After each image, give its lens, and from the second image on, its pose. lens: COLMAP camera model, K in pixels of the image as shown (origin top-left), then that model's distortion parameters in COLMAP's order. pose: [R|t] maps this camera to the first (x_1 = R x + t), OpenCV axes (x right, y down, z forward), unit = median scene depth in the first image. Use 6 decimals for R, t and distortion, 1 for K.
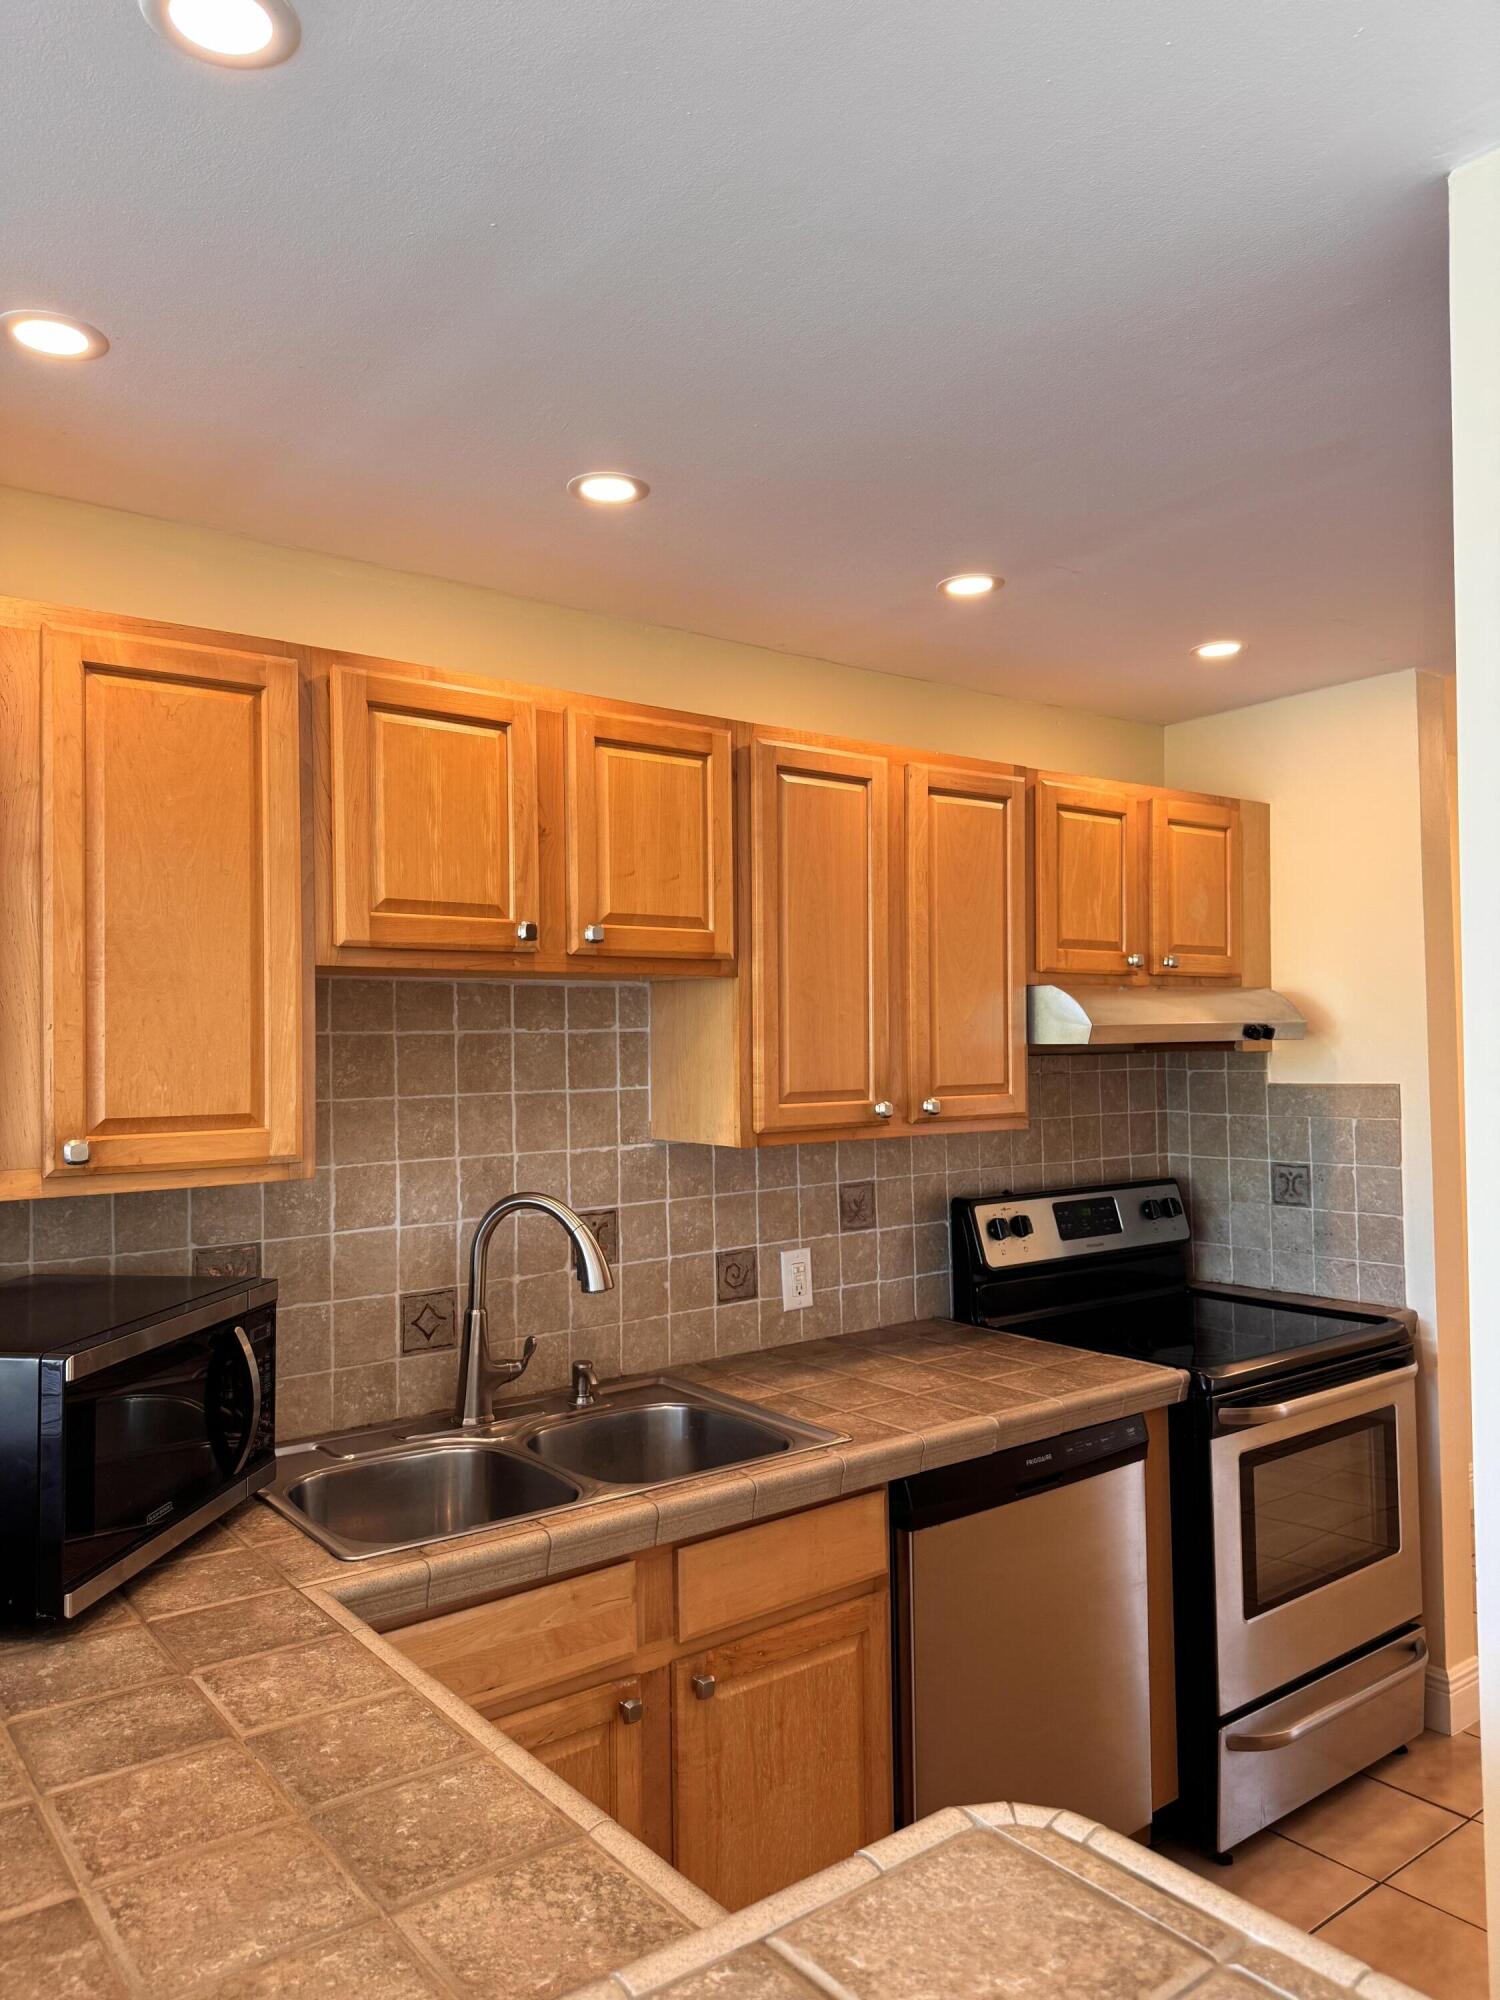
lens RADIAL K [[1433.3, 0, 742.5], [0, 1433.3, 992.9], [0, 0, 1]] dist [0.031064, -0.053390]
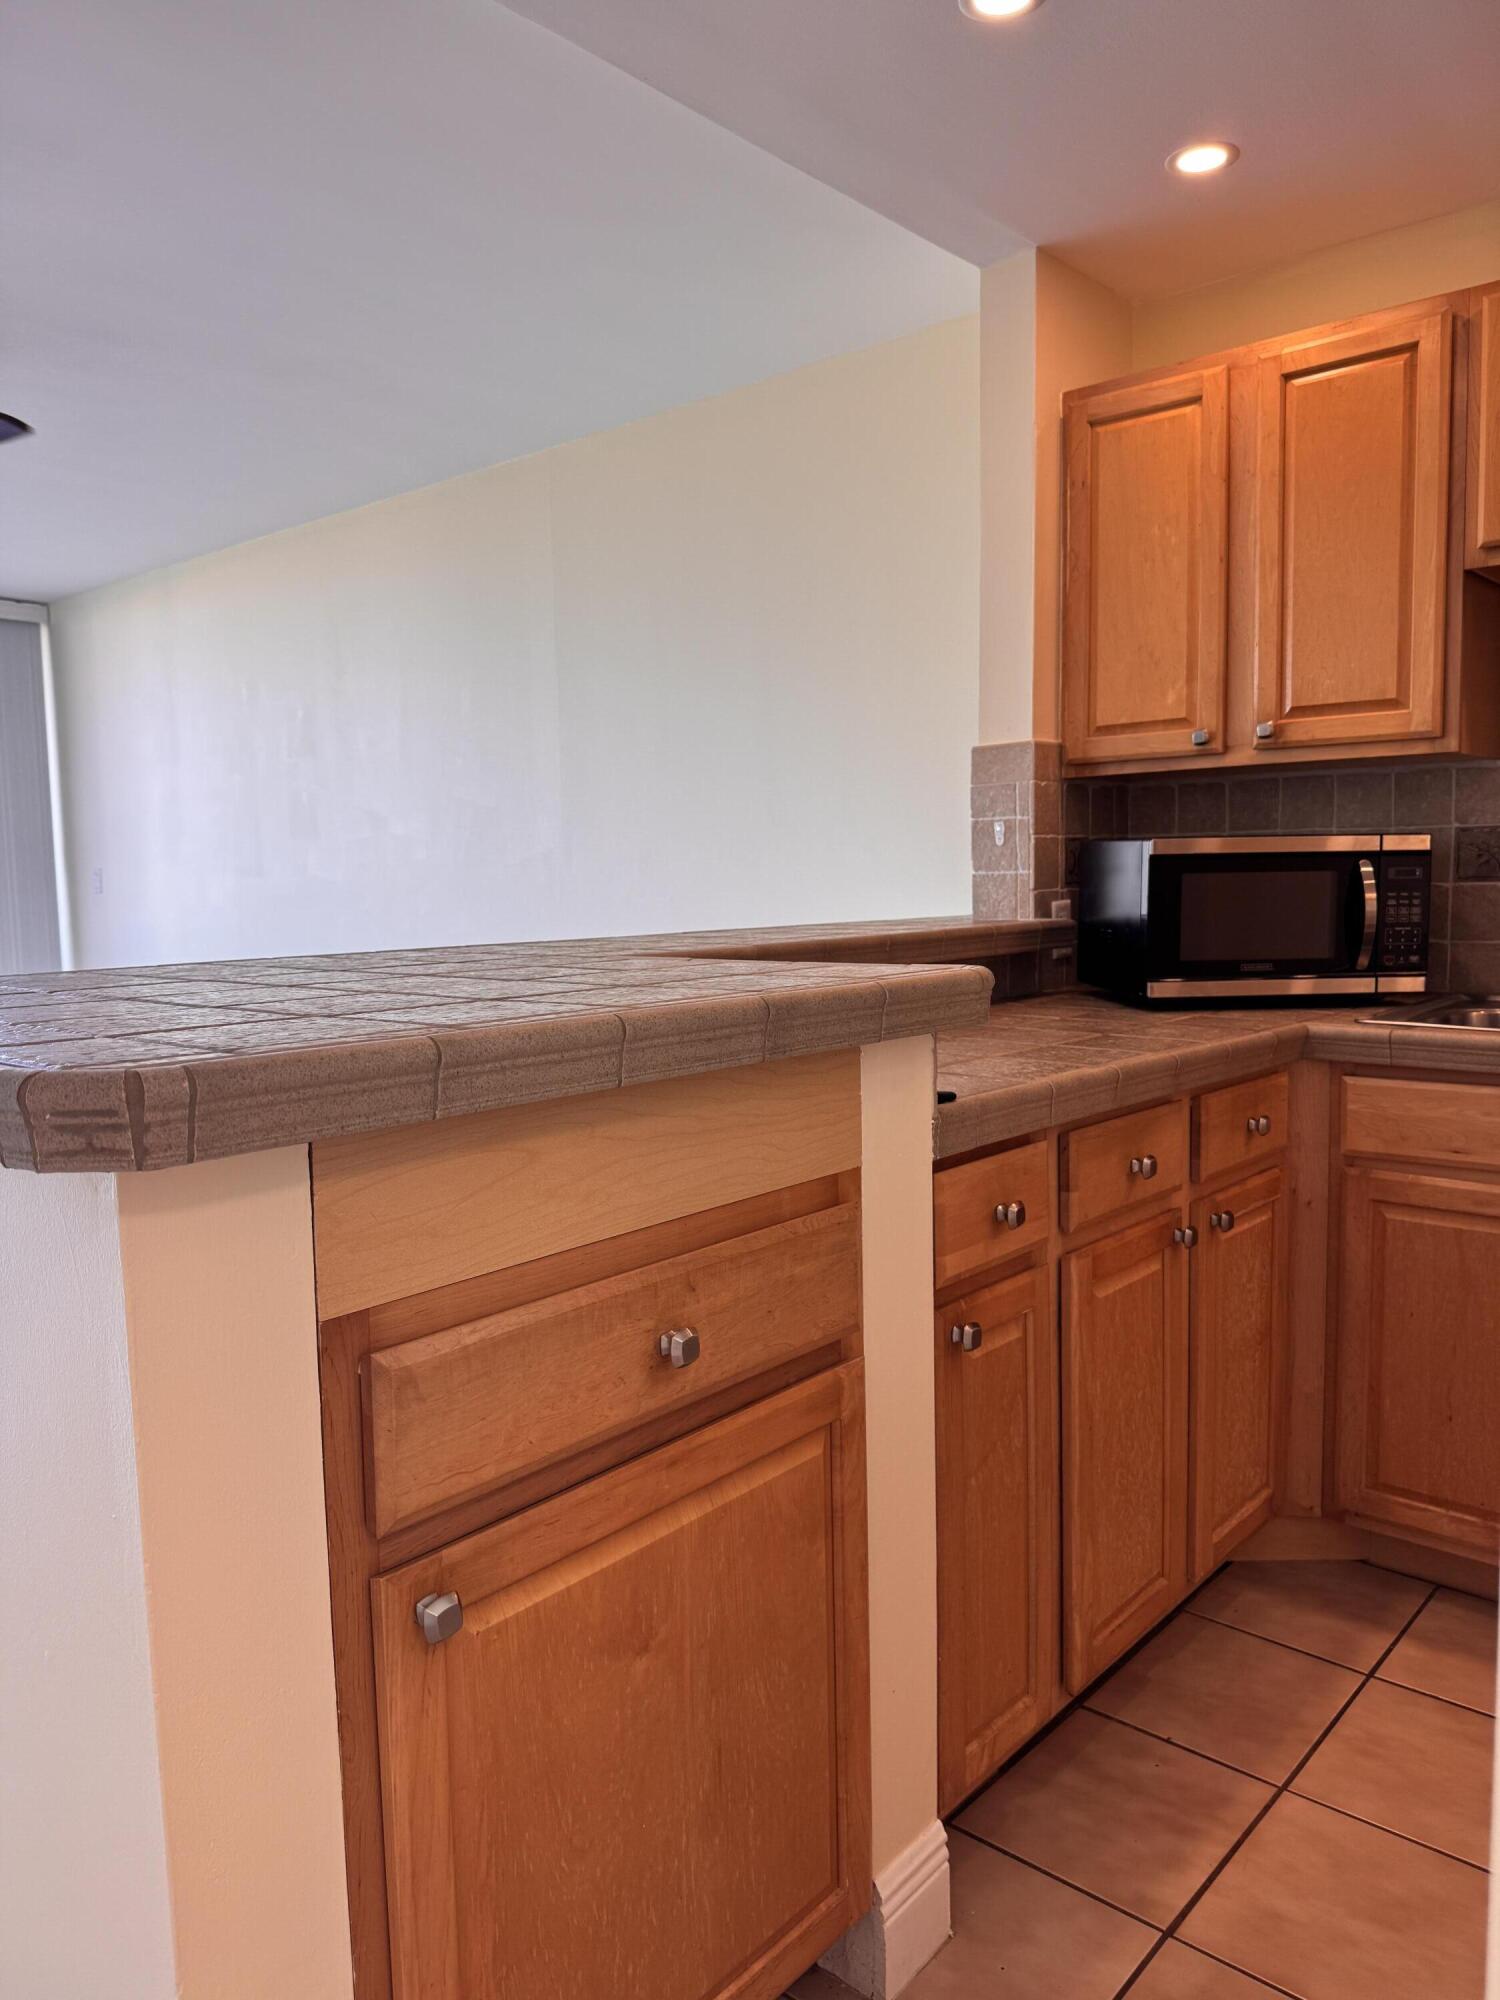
lens RADIAL K [[1433.3, 0, 755.5], [0, 1433.3, 1006.3], [0, 0, 1]] dist [0.031064, -0.053390]
pose [[0.187440, 0.102435, -0.976920, 0.598820], [0.046079, 0.992536, 0.112914, 0.134958], [0.981195, -0.066180, 0.181321, 0.146365]]
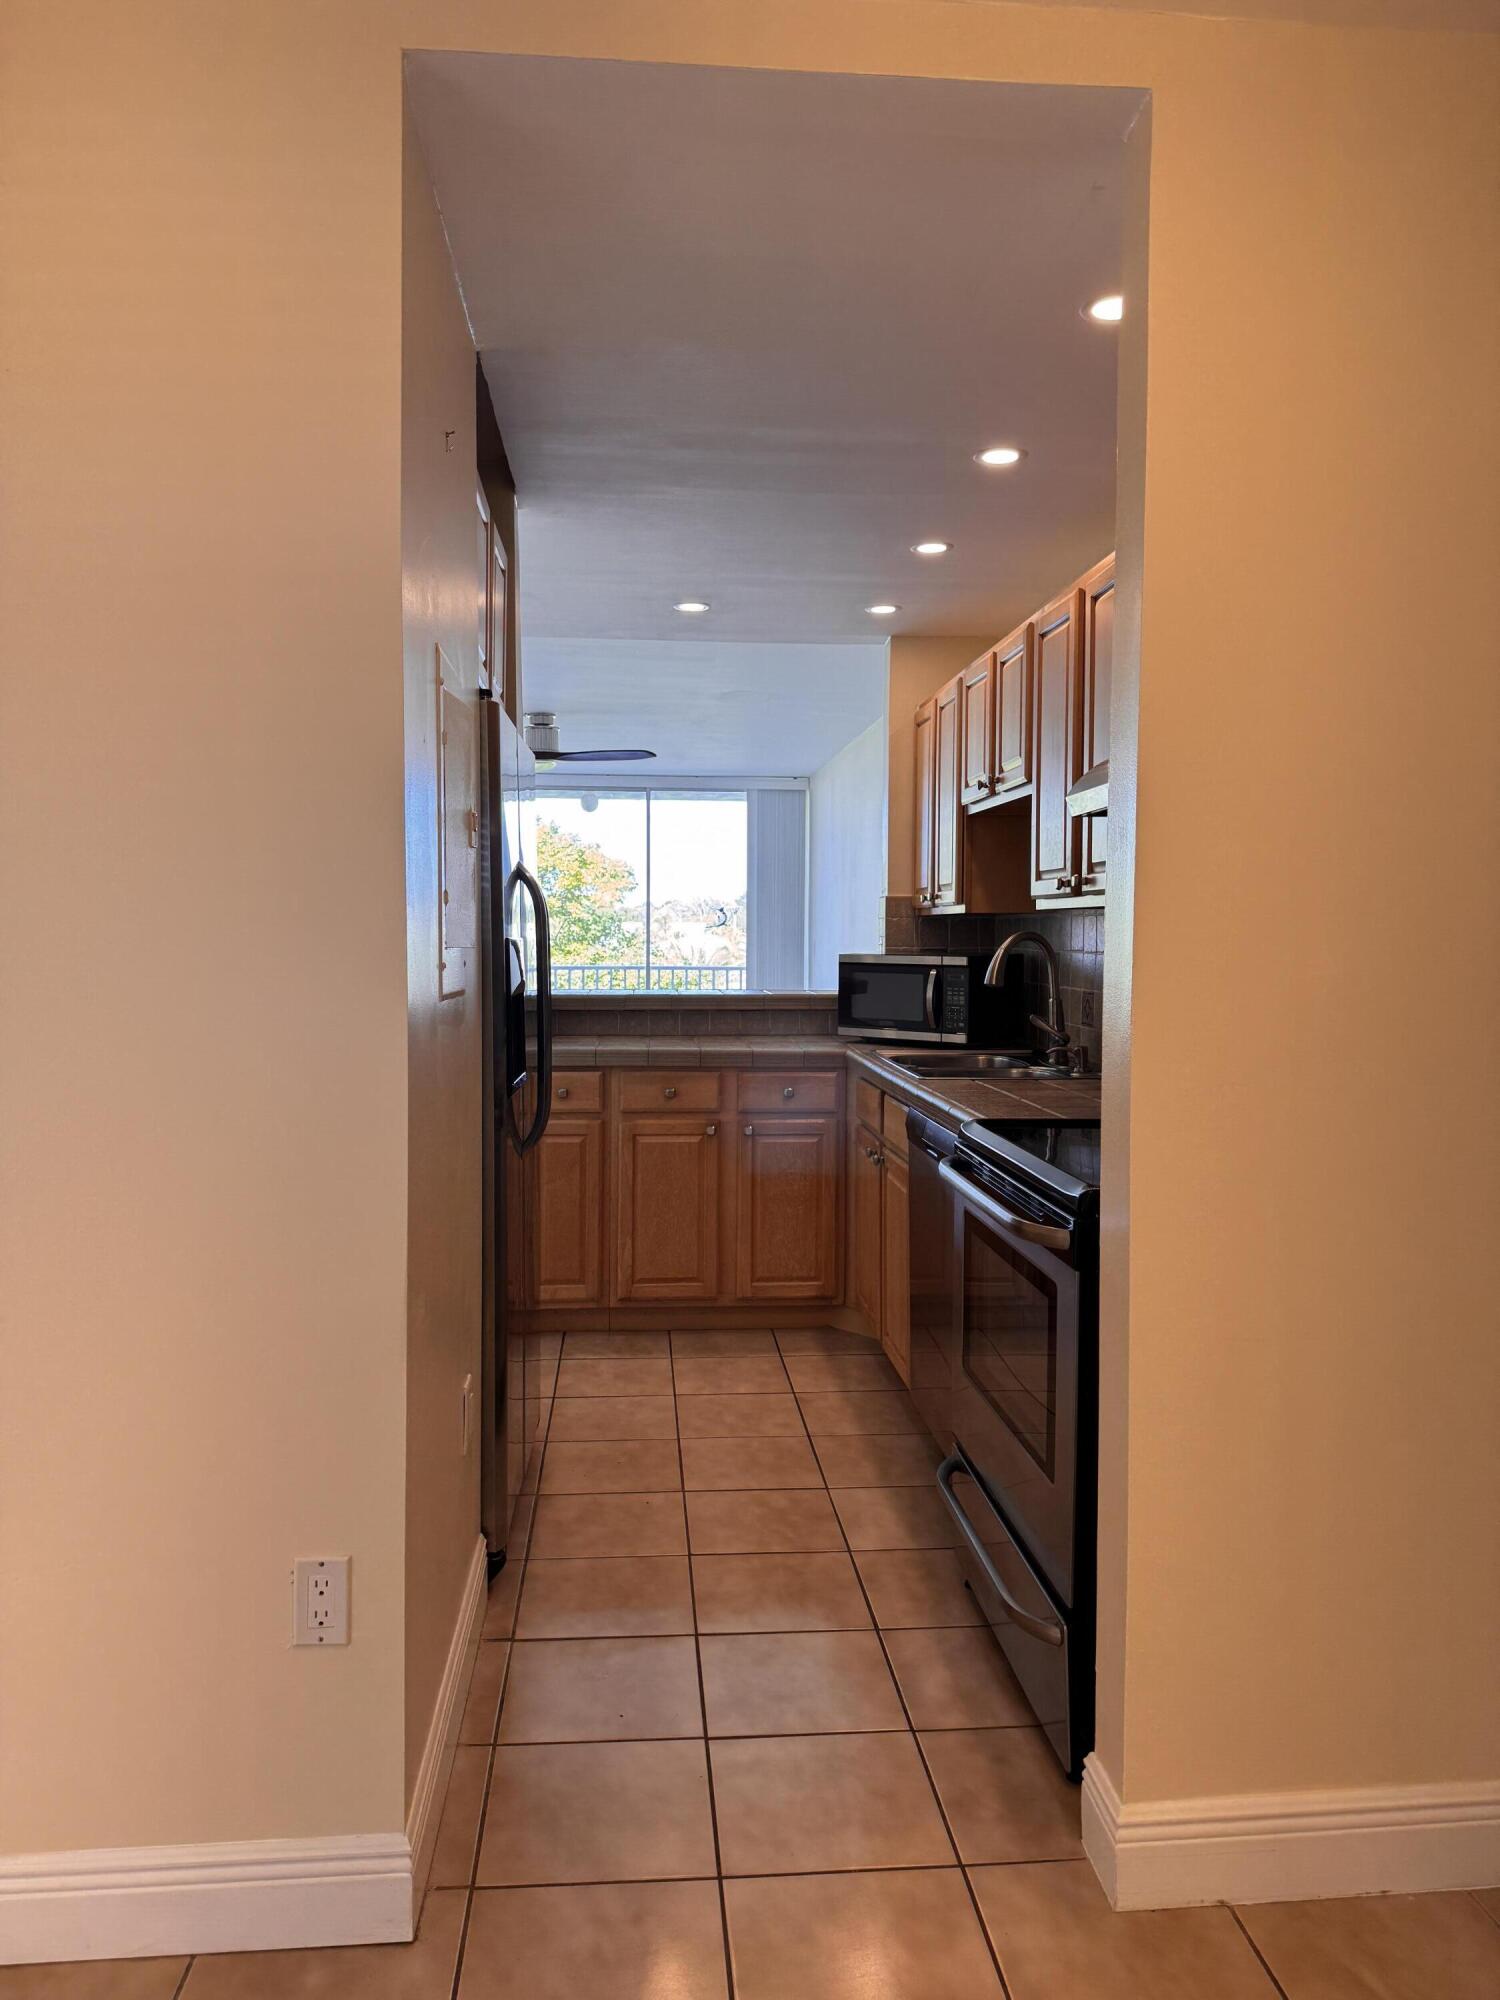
lens RADIAL K [[1433.3, 0, 749.4], [0, 1433.3, 1003.1], [0, 0, 1]] dist [0.031064, -0.053390]
pose [[-0.556090, 0.048511, -0.829705, 1.298469], [0.025485, 0.998821, 0.041319, 0.128814], [0.830731, 0.001832, -0.556671, 1.479631]]
